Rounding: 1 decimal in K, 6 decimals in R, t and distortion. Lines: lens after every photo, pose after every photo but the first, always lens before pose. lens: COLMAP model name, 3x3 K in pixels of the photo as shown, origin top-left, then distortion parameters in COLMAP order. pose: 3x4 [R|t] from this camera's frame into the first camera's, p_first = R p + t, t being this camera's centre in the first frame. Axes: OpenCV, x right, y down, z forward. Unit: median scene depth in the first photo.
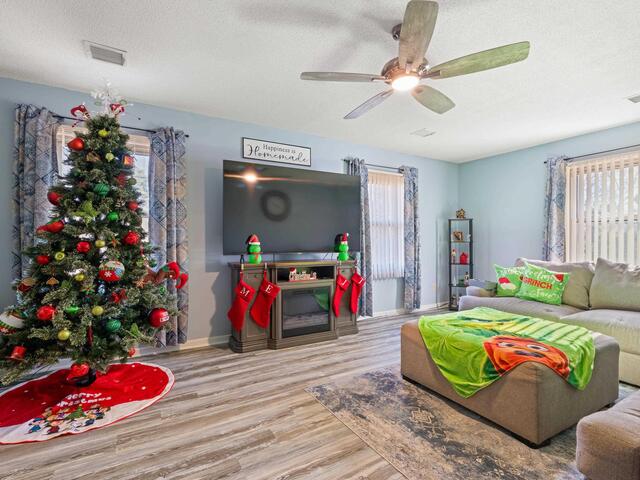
lens RADIAL K [[312.6, 0, 319.8], [0, 312.6, 243.2], [0, 0, 1]] dist [-0.001291, -0.002238]
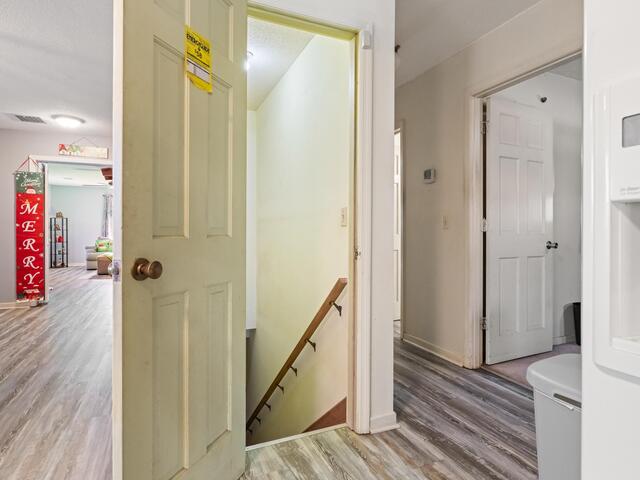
lens RADIAL K [[350.4, 0, 312.2], [0, 350.4, 230.9], [0, 0, 1]] dist [-0.000219, -0.001804]
pose [[0.130510, -0.000225, 0.991447, -2.831961], [0.006679, 0.999977, -0.000653, 0.023696], [-0.991425, 0.006707, 0.130508, -1.493948]]
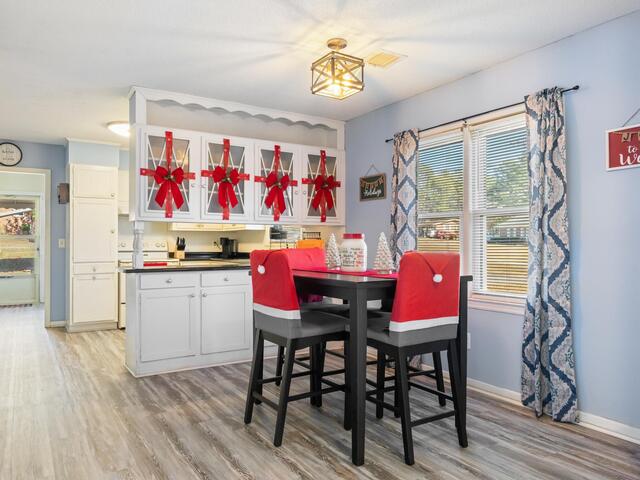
lens RADIAL K [[471.8, 0, 323.2], [0, 471.8, 240.6], [0, 0, 1]] dist [-0.005444, 0.005640]
pose [[0.034505, -0.006878, -0.999381, -1.056233], [-0.003269, 0.999970, -0.006995, -0.014197], [0.999399, 0.003508, 0.034481, -0.380822]]
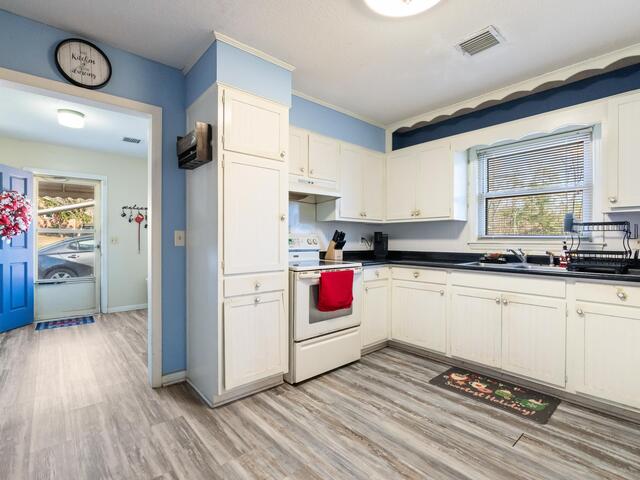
lens RADIAL K [[312.6, 0, 330.1], [0, 312.6, 239.9], [0, 0, 1]] dist [-0.001291, -0.002238]
pose [[0.195965, 0.000924, -0.980610, -2.567142], [-0.003930, 0.999992, 0.000157, -0.011987], [0.980603, 0.003823, 0.195967, -1.417451]]
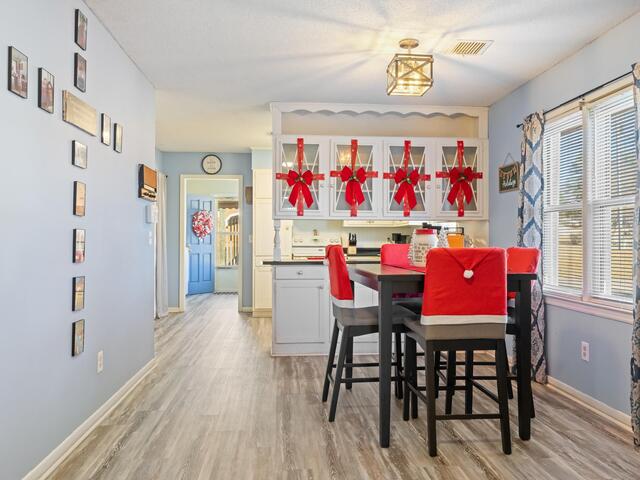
lens RADIAL K [[524.8, 0, 326.5], [0, 524.8, 231.7], [0, 0, 1]] dist [0.012356, -0.015516]
pose [[-0.428419, -0.014863, -0.903458, -0.928025], [-0.004952, 0.999888, -0.014101, -0.013967], [0.903566, -0.001568, -0.428445, 0.091441]]
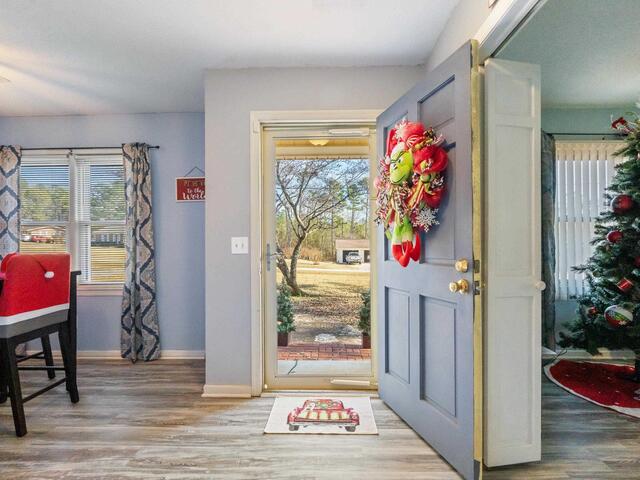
lens RADIAL K [[312.6, 0, 318.4], [0, 312.6, 244.3], [0, 0, 1]] dist [-0.001291, -0.002238]
pose [[0.849440, -0.008137, -0.527623, -1.019670], [0.008179, 0.999964, -0.002252, -0.014032], [0.527622, -0.002403, 0.849476, -0.424376]]
